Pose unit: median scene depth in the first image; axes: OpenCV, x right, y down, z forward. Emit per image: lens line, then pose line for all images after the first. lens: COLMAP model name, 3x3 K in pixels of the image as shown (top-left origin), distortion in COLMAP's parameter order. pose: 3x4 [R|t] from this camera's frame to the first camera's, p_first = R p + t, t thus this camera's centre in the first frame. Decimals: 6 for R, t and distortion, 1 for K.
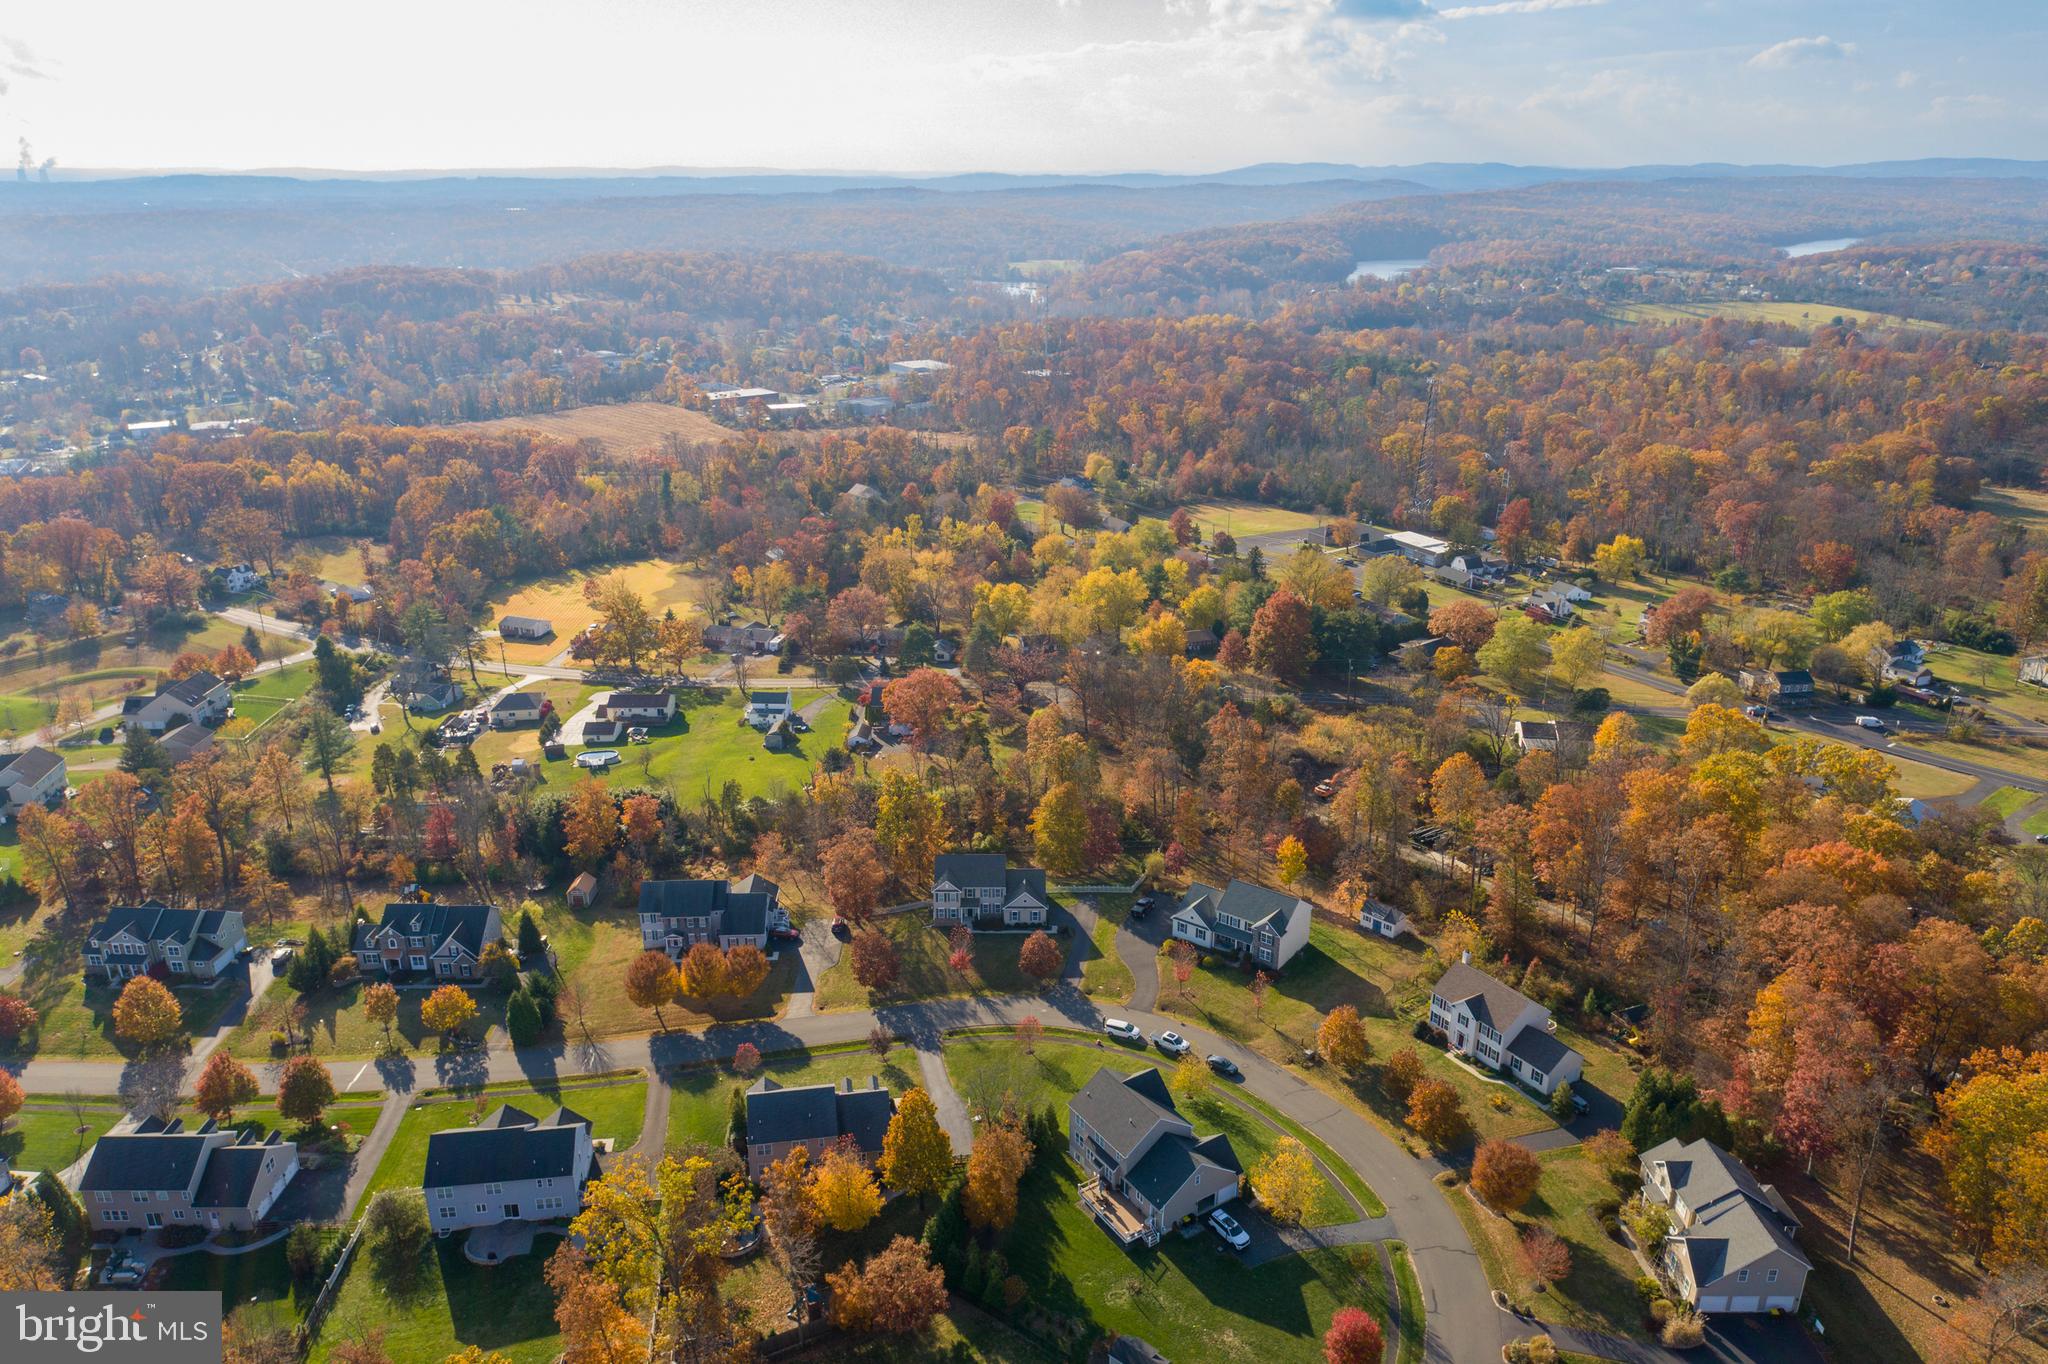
lens RADIAL K [[1374.9, 0, 1023.9], [0, 1374.9, 680.9], [0, 0, 1]] dist [-0.002205, 0.014830]
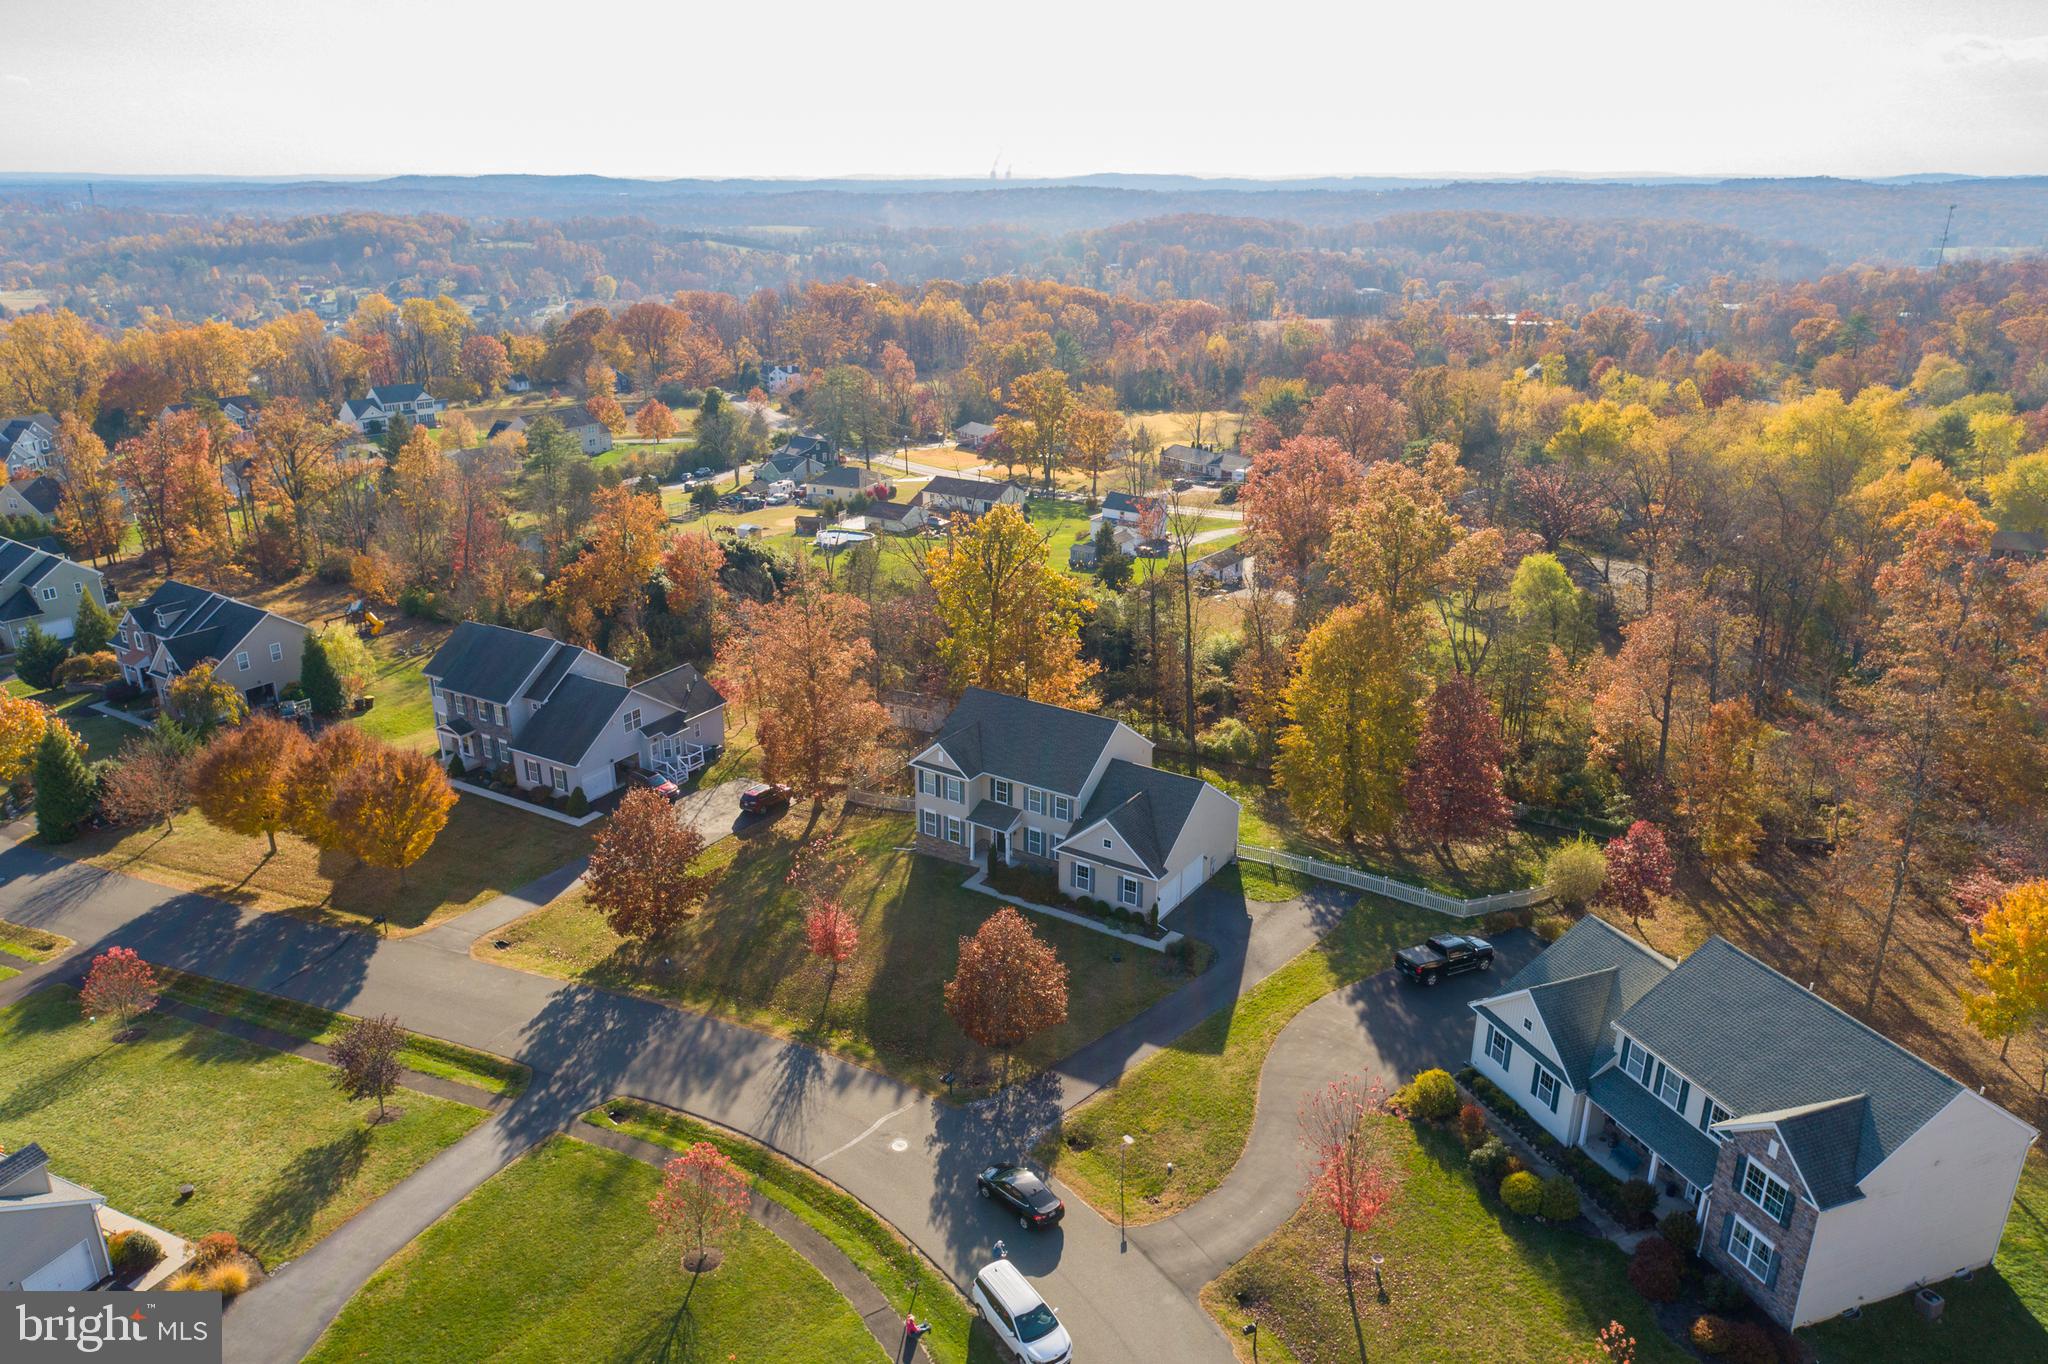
lens RADIAL K [[1374.9, 0, 1030.6], [0, 1374.9, 688.9], [0, 0, 1]] dist [-0.002205, 0.014830]
pose [[0.836729, 0.190508, -0.513411, 0.169989], [-0.190429, 0.980248, 0.053382, 0.106436], [0.513440, 0.053102, 0.856481, 0.688362]]
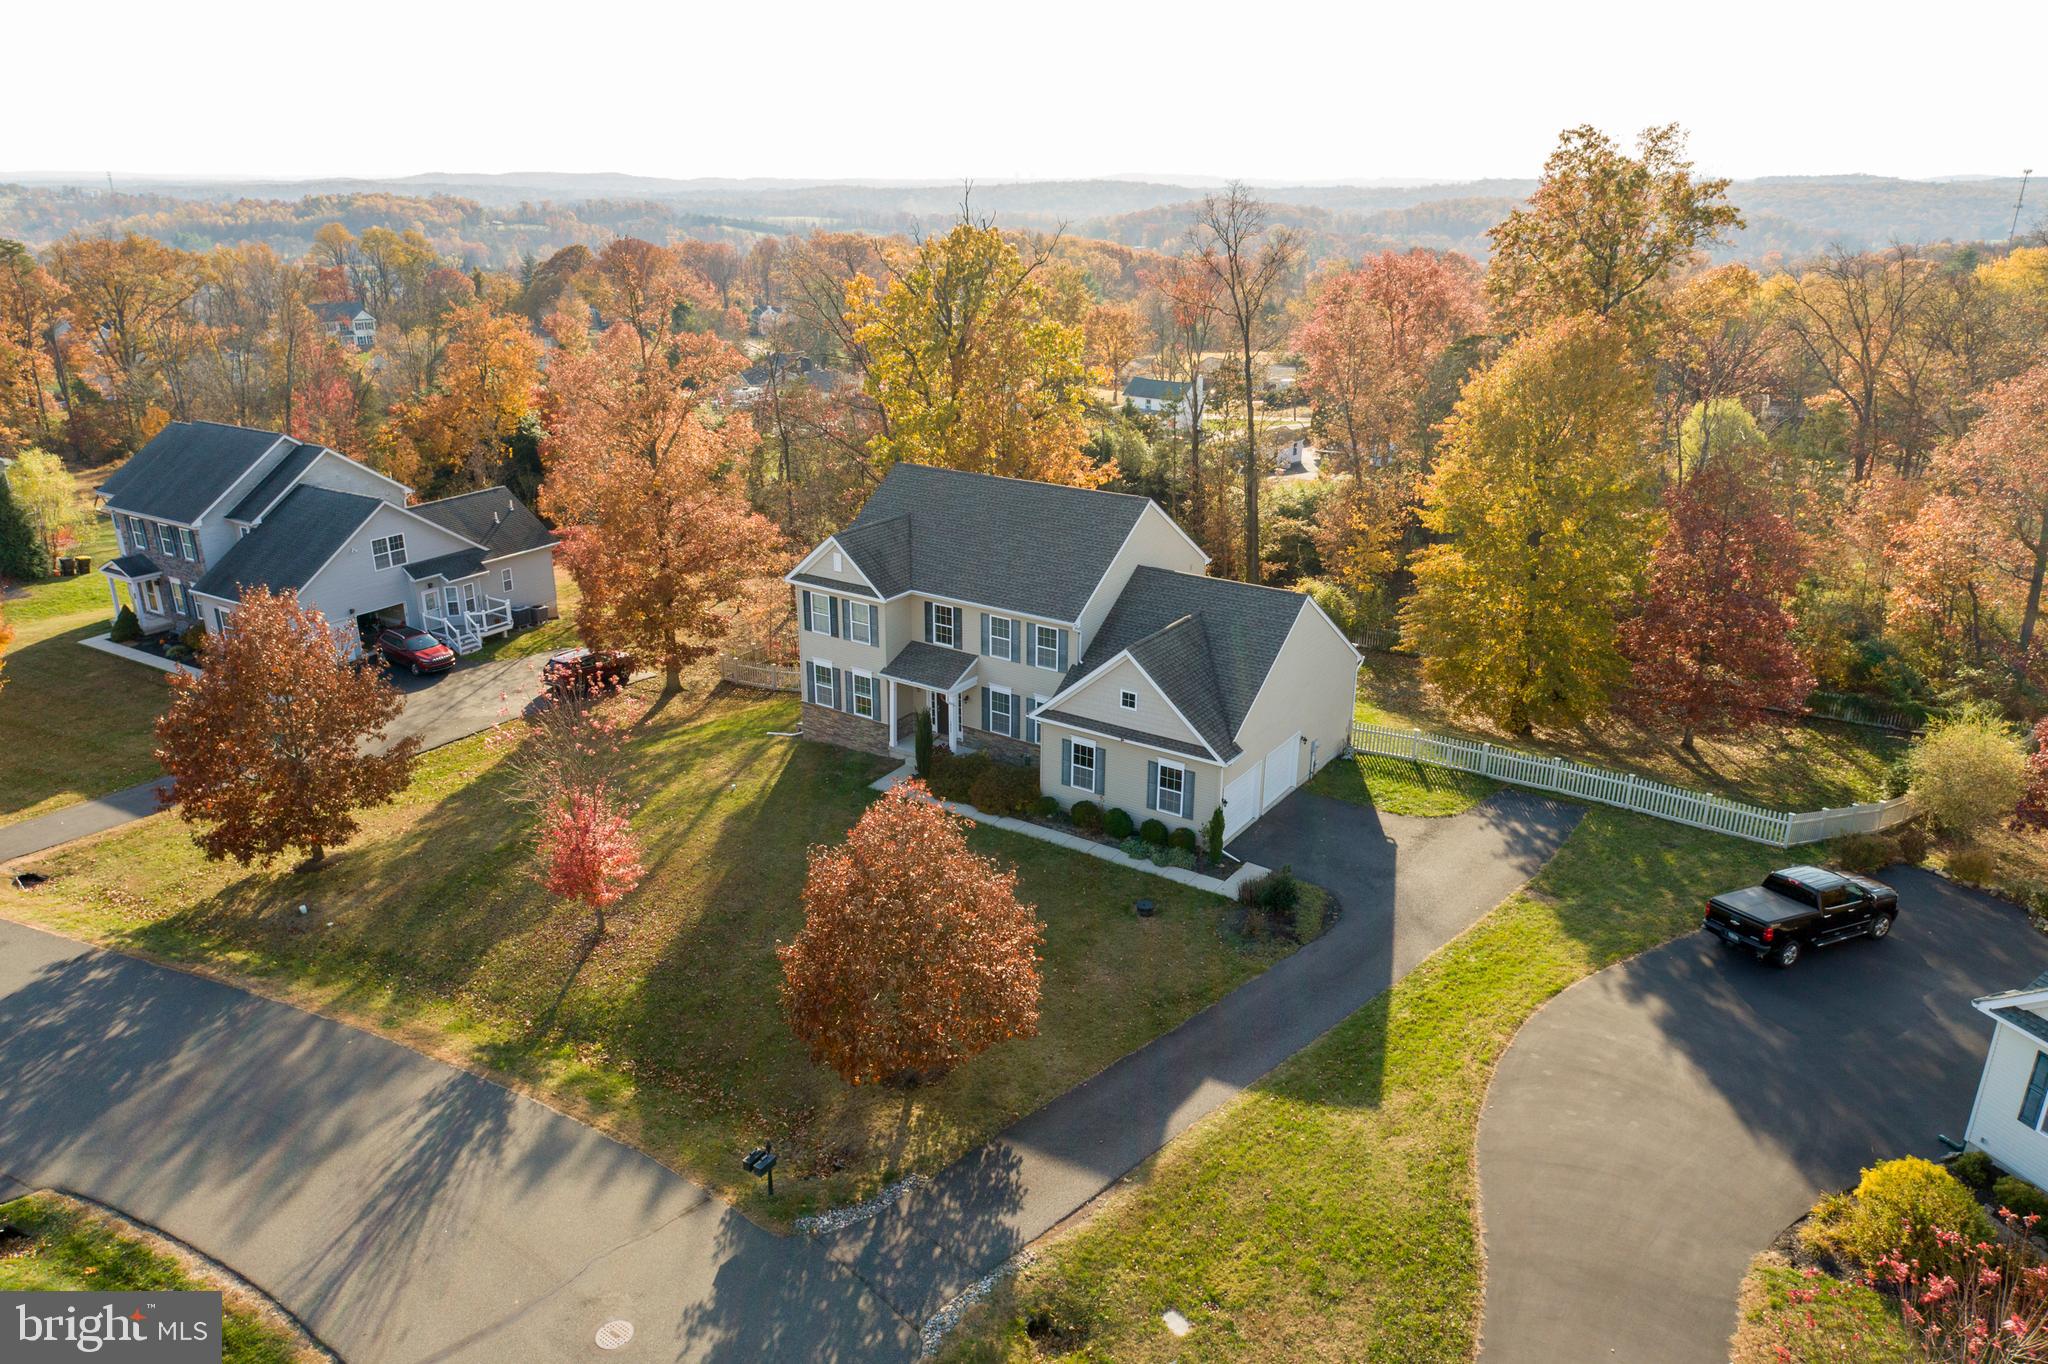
lens RADIAL K [[1374.9, 0, 1029.6], [0, 1374.9, 690.5], [0, 0, 1]] dist [-0.002205, 0.014830]
pose [[0.827353, 0.196659, -0.526130, 0.095857], [-0.196727, 0.978828, 0.056512, 0.154590], [0.526104, 0.056748, 0.848525, 0.845723]]
